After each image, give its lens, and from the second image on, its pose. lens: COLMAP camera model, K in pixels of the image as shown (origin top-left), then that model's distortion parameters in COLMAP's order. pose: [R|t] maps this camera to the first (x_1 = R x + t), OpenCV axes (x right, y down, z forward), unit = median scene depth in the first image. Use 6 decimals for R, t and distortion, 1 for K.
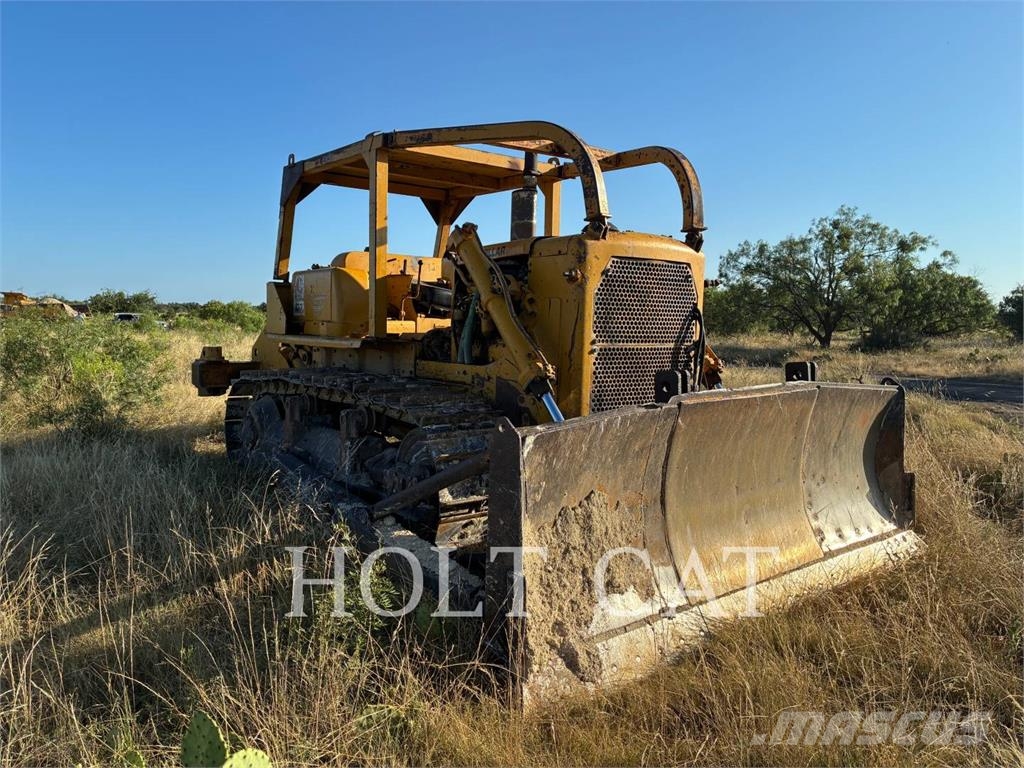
lens RADIAL K [[777.7, 0, 511.1], [0, 777.7, 387.4], [0, 0, 1]] dist [0.032105, -0.026244]
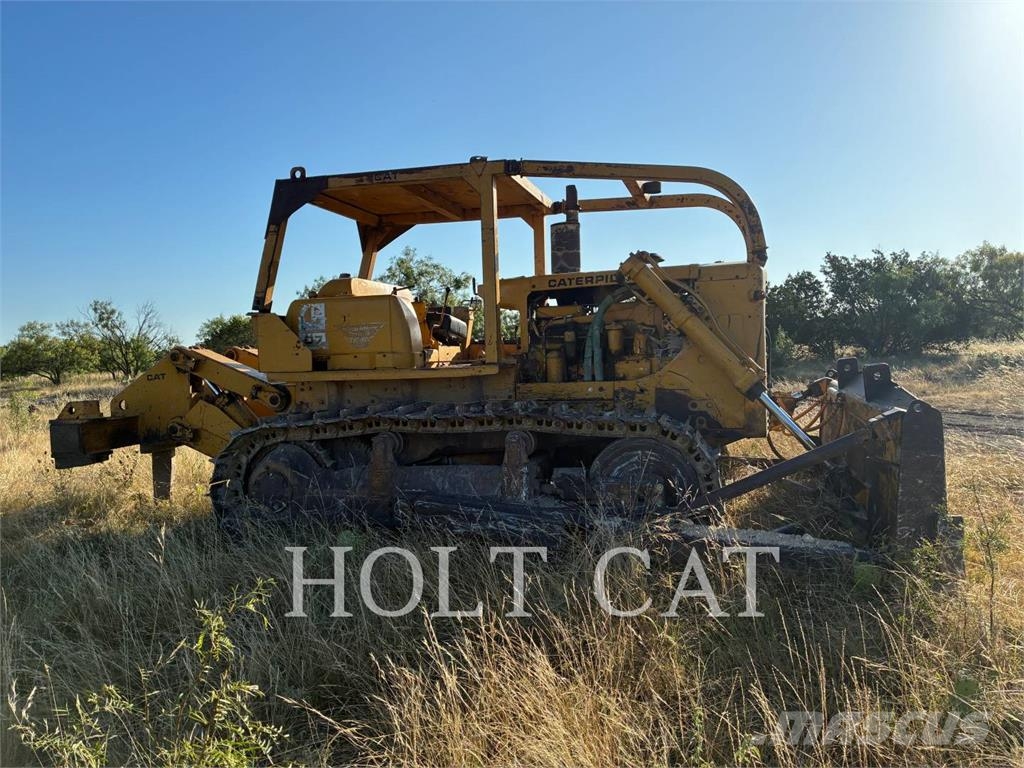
lens RADIAL K [[777.7, 0, 511.2], [0, 777.7, 387.9], [0, 0, 1]] dist [0.032105, -0.026244]
pose [[0.792505, -0.074247, 0.605329, -0.604663], [0.102244, 0.994689, -0.011856, -0.015570], [-0.601233, 0.071288, 0.795887, 0.164768]]
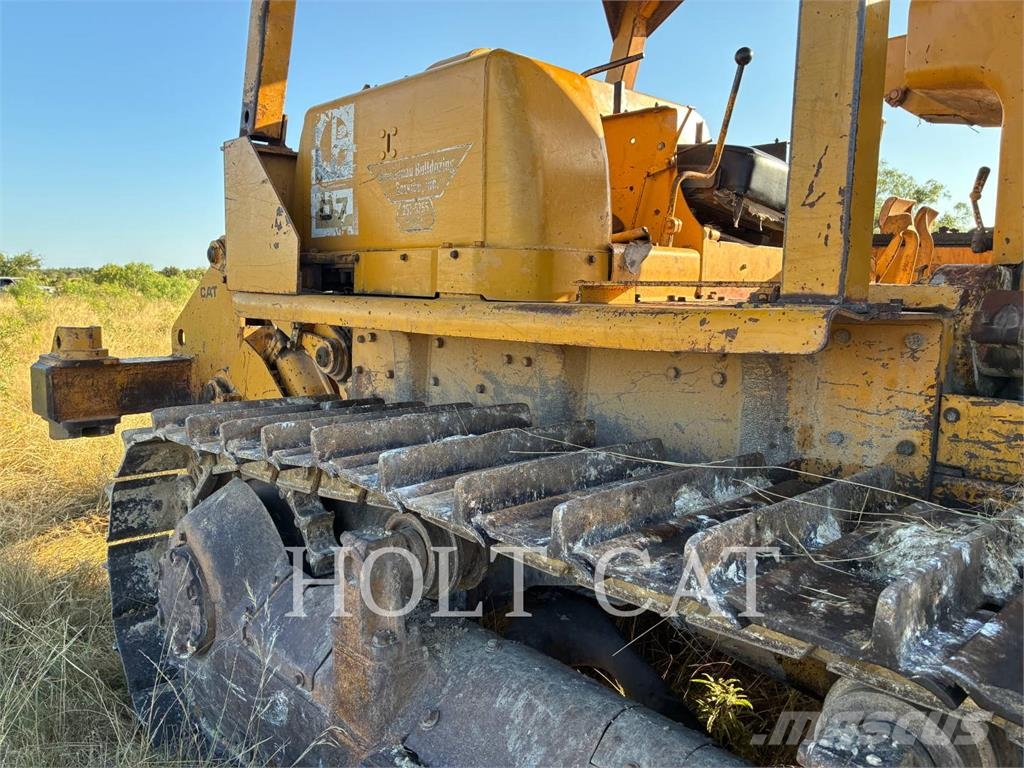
lens RADIAL K [[777.7, 0, 503.2], [0, 777.7, 381.9], [0, 0, 1]] dist [0.032105, -0.026244]
pose [[0.995158, -0.018091, 0.096610, -0.224459], [0.014396, 0.999143, 0.038802, -0.041315], [-0.097229, -0.037224, 0.994566, 0.640813]]
